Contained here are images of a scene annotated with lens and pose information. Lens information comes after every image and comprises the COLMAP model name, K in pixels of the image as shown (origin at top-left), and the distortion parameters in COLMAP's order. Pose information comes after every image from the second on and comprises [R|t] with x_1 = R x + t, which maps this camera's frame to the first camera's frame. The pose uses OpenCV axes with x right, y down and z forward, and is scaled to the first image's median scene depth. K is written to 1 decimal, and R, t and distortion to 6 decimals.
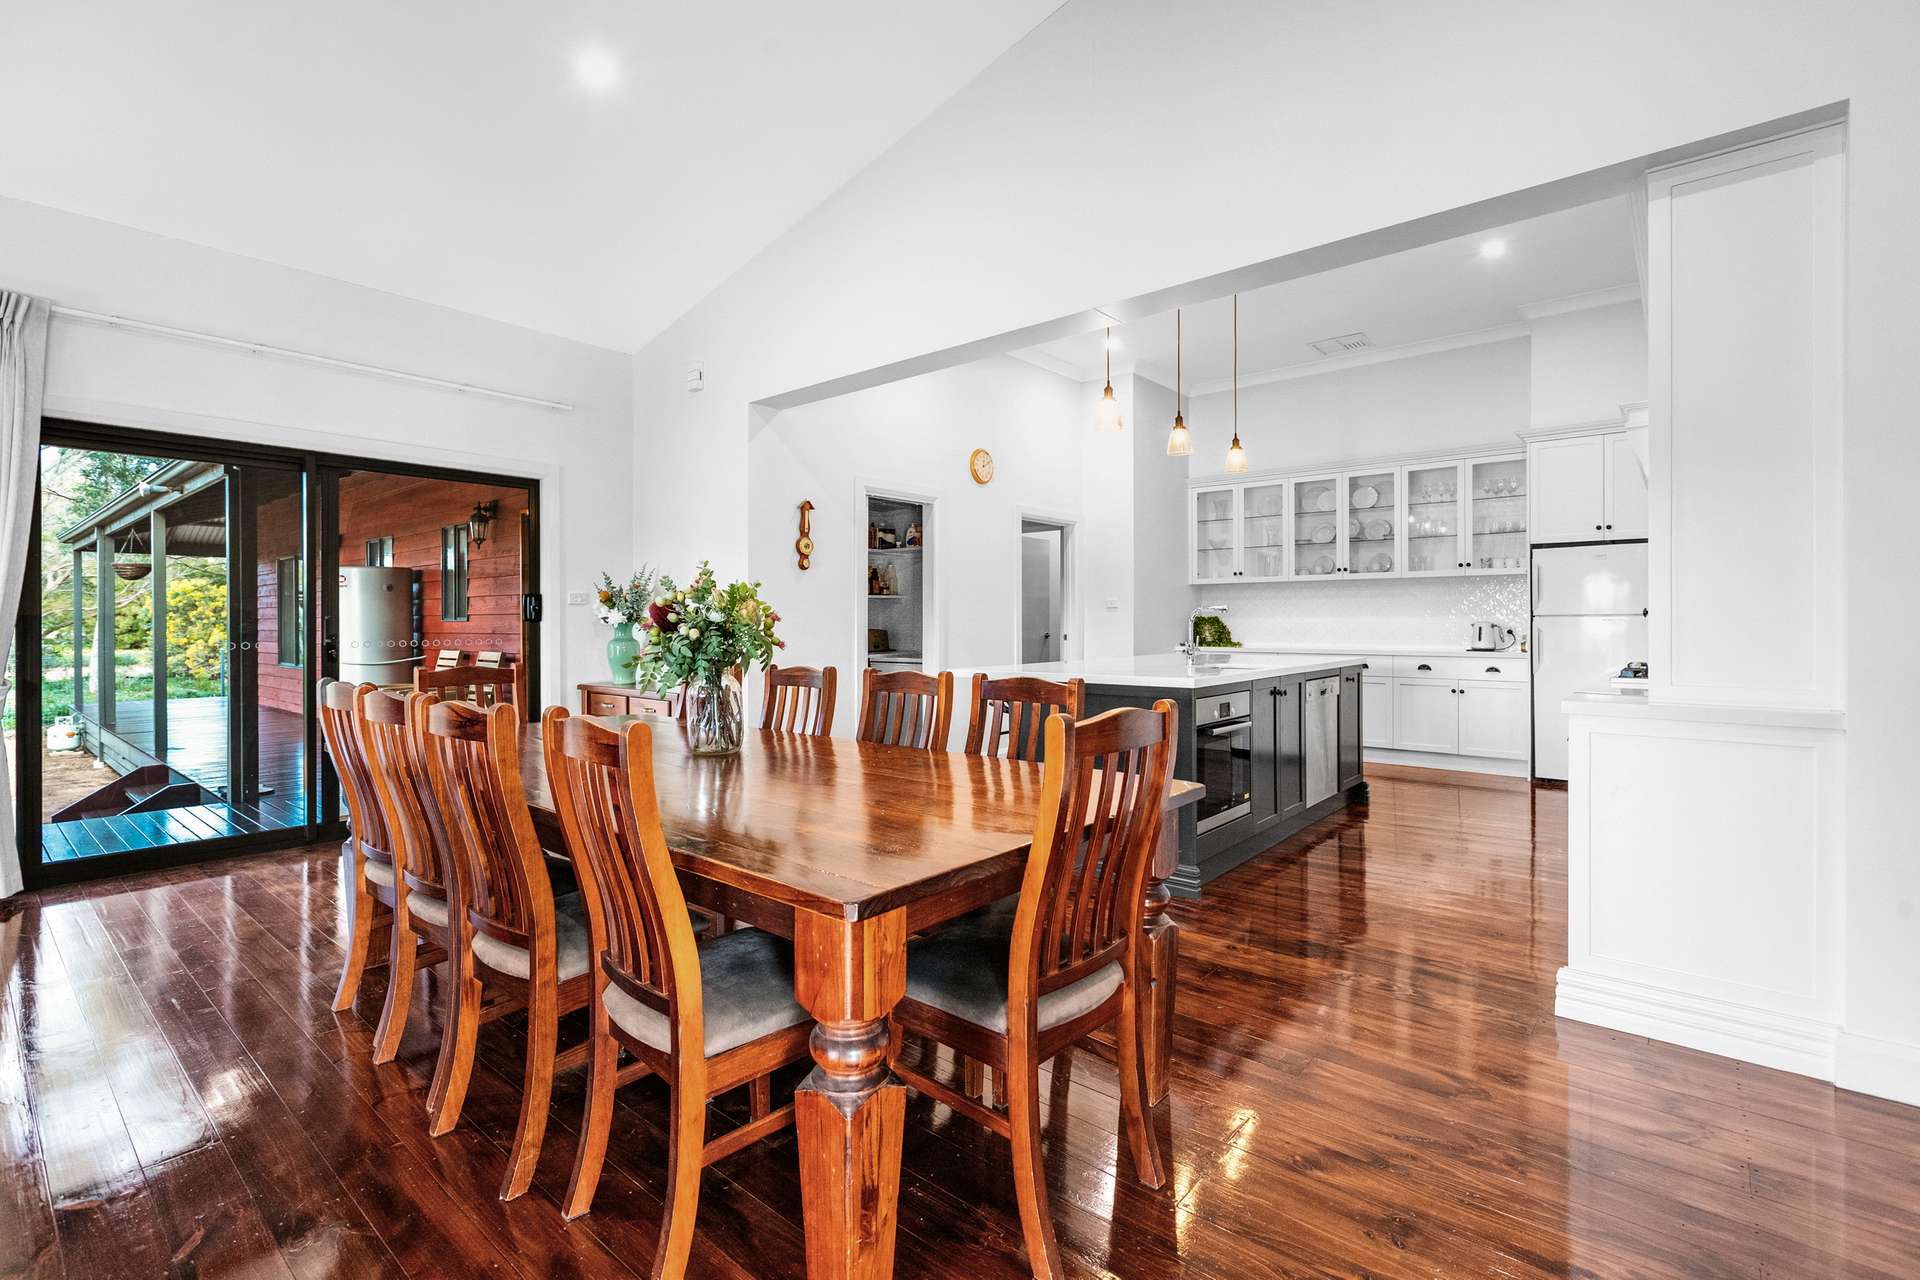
lens RADIAL K [[863.1, 0, 958.7], [0, 863.1, 625.6], [0, 0, 1]] dist [-0.000164, -0.000037]
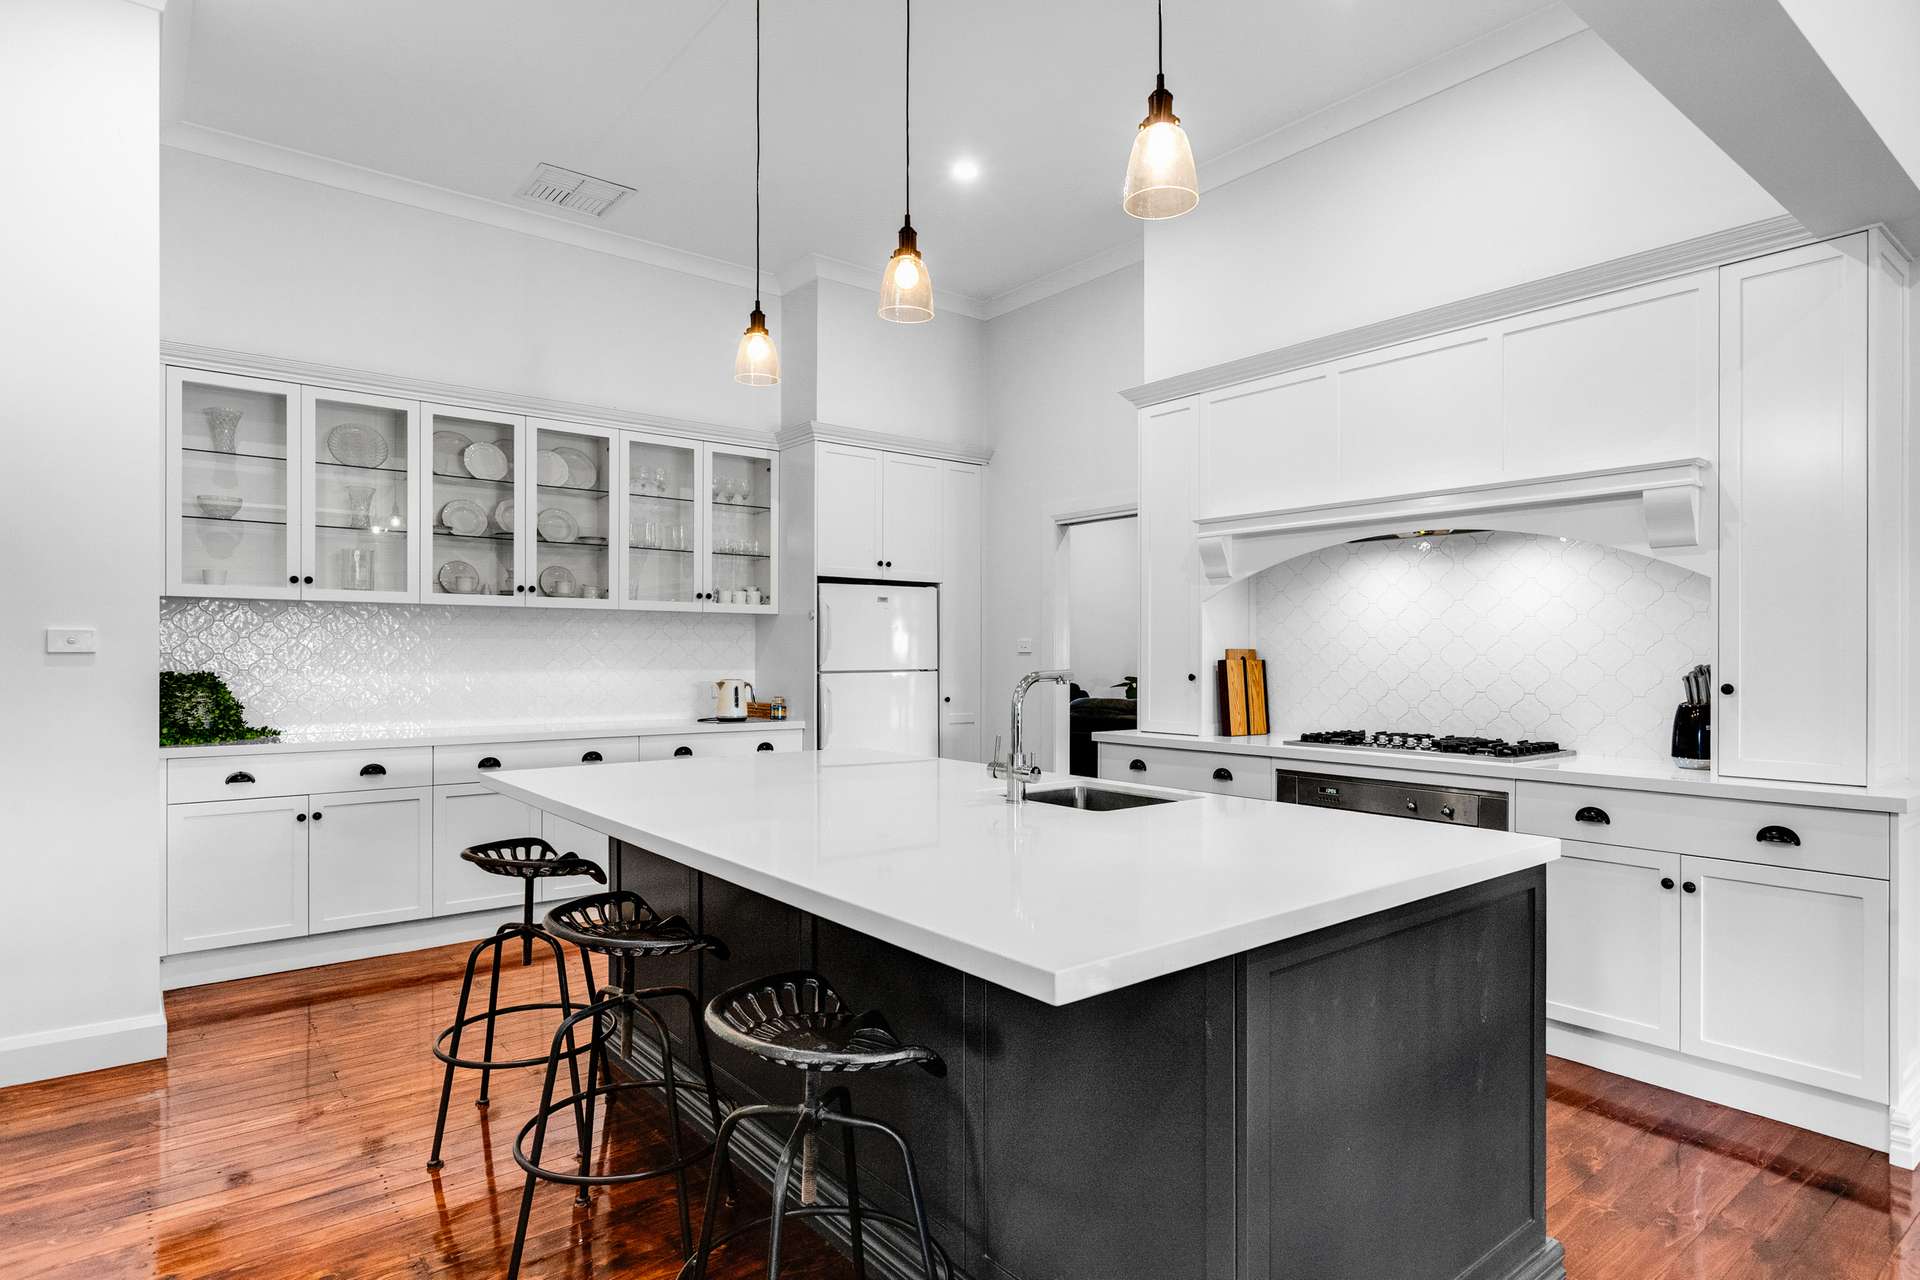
lens RADIAL K [[1037.5, 0, 957.4], [0, 1037.5, 656.0], [0, 0, 1]] dist [0.020680, 0.000379]
pose [[0.202423, 0.002203, 0.979296, -0.168239], [0.002205, 0.999994, -0.002705, -0.019012], [-0.979296, 0.002707, 0.202417, 0.595992]]
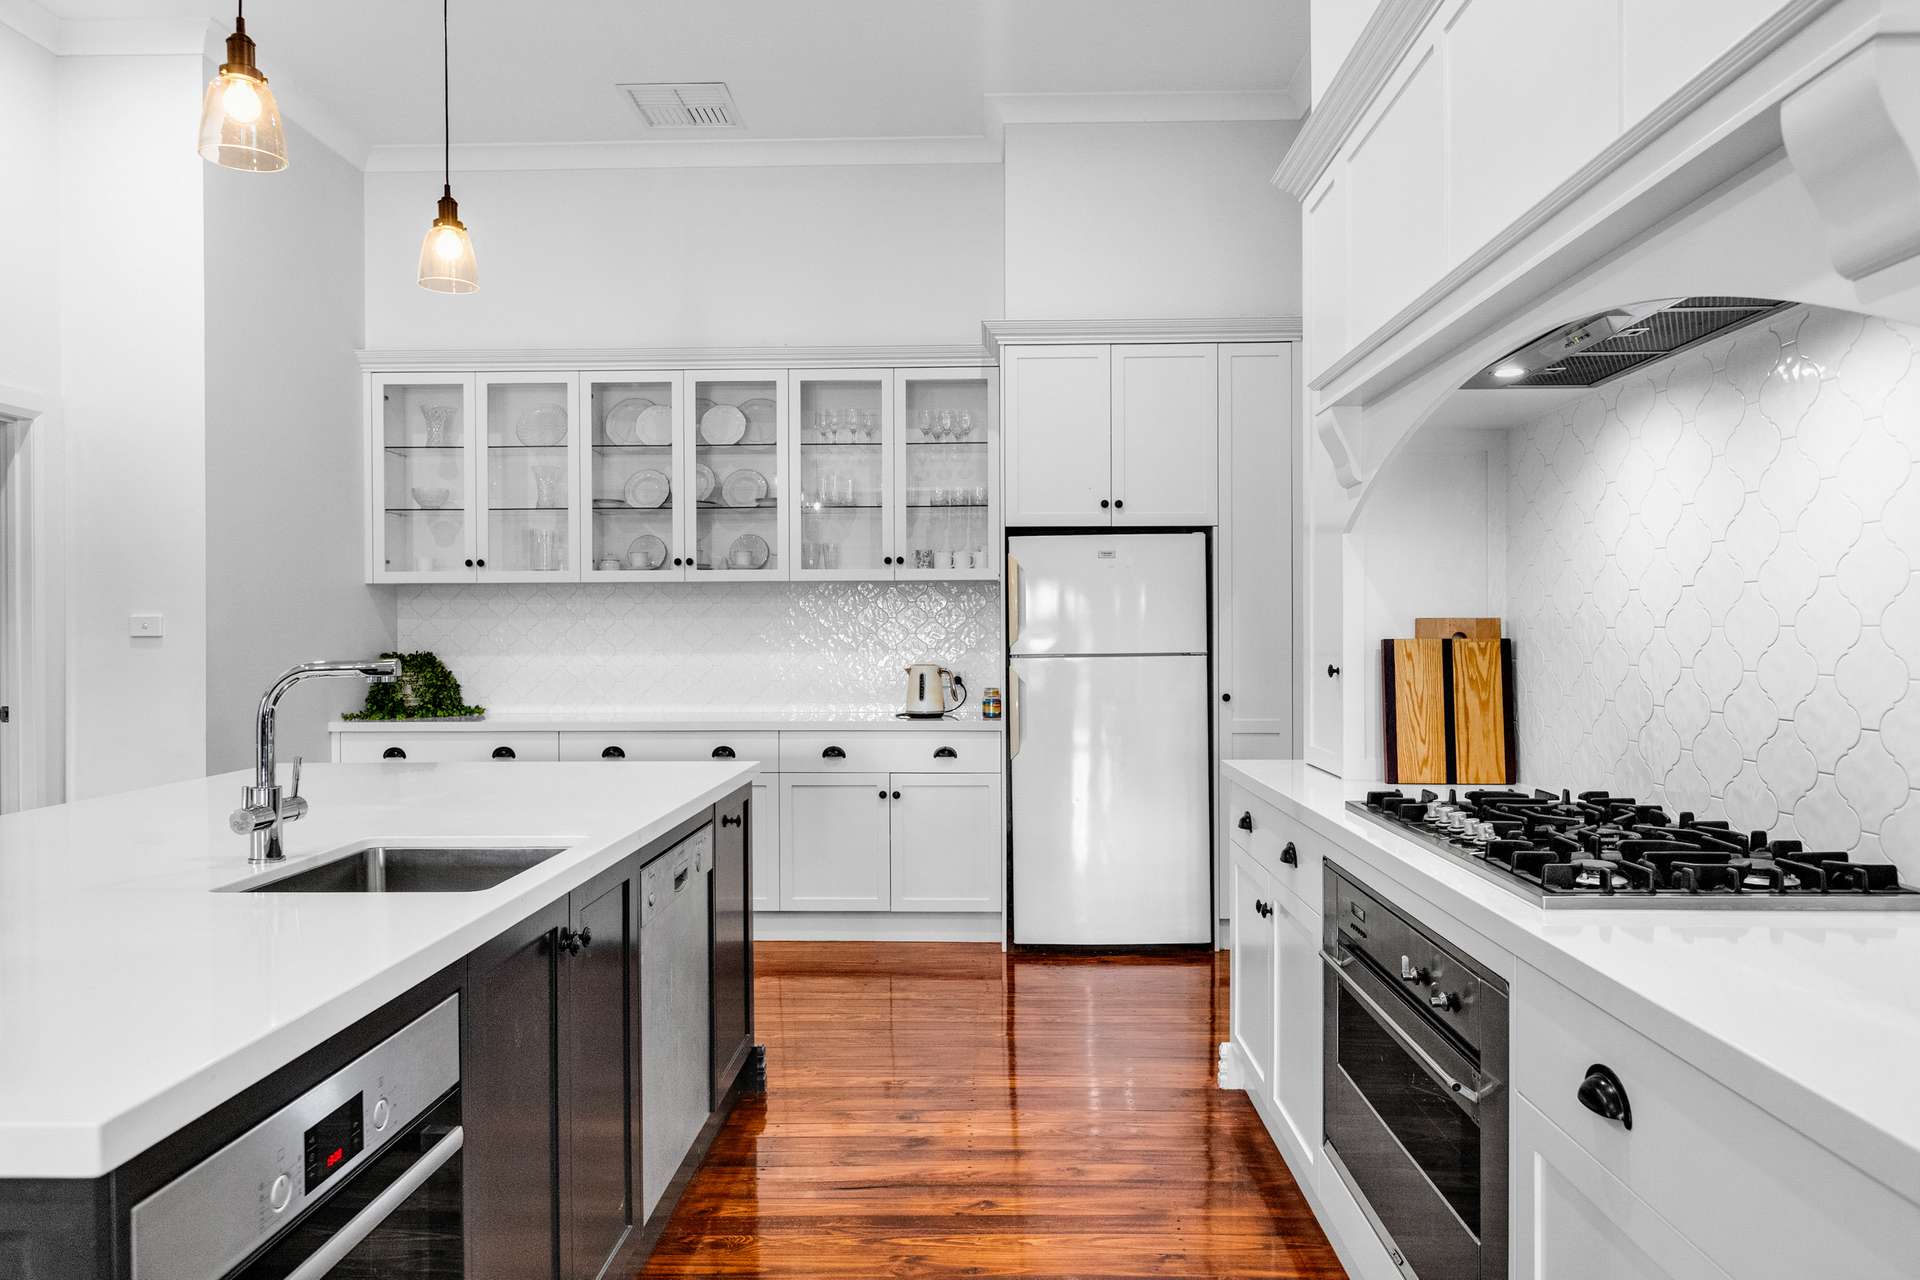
lens RADIAL K [[1212.5, 0, 961.4], [0, 1212.5, 631.8], [0, 0, 1]] dist [0.002817, 0.000481]
pose [[0.780194, -0.000330, 0.625538, 0.127147], [0.005646, 0.999963, -0.006515, -0.018549], [-0.625512, 0.008614, 0.780167, 0.346262]]
